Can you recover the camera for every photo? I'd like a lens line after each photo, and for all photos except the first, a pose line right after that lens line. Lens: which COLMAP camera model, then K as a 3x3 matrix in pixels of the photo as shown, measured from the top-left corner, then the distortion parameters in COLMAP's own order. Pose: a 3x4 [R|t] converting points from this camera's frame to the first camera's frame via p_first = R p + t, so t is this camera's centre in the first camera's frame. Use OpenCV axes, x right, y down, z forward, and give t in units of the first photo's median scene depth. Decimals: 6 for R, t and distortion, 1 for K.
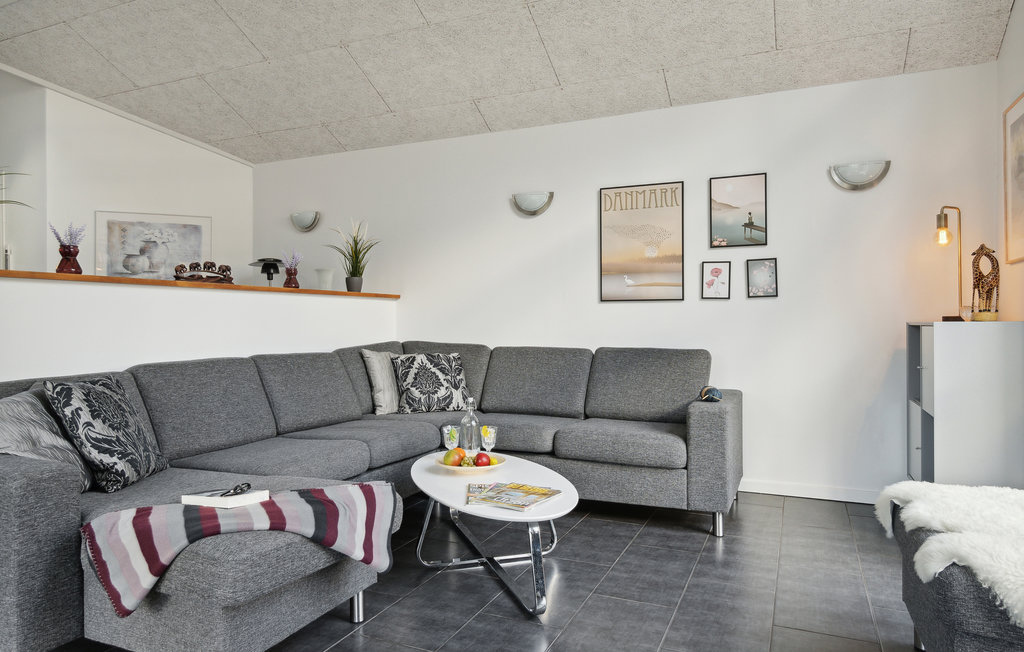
lens RADIAL K [[665.8, 0, 491.3], [0, 665.8, 314.9], [0, 0, 1]] dist [-0.001612, 0.000307]
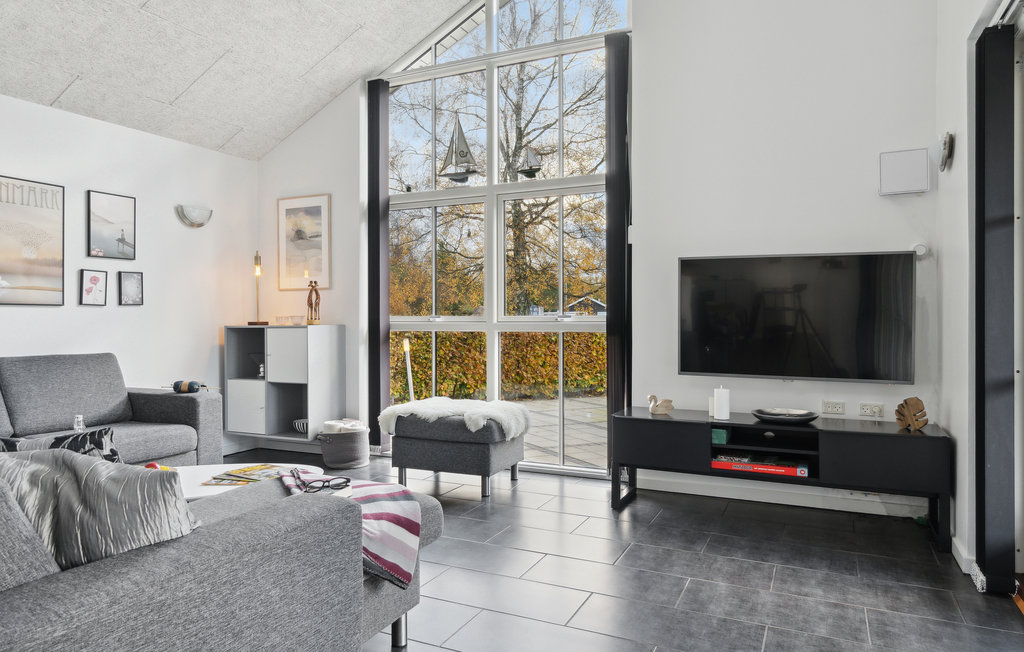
lens RADIAL K [[665.8, 0, 491.3], [0, 665.8, 314.9], [0, 0, 1]] dist [-0.001612, 0.000307]
pose [[0.010030, 0.003522, 0.999943, -0.723375], [-0.007712, 0.999964, -0.003444, -0.010002], [-0.999920, -0.007677, 0.010057, 0.359526]]
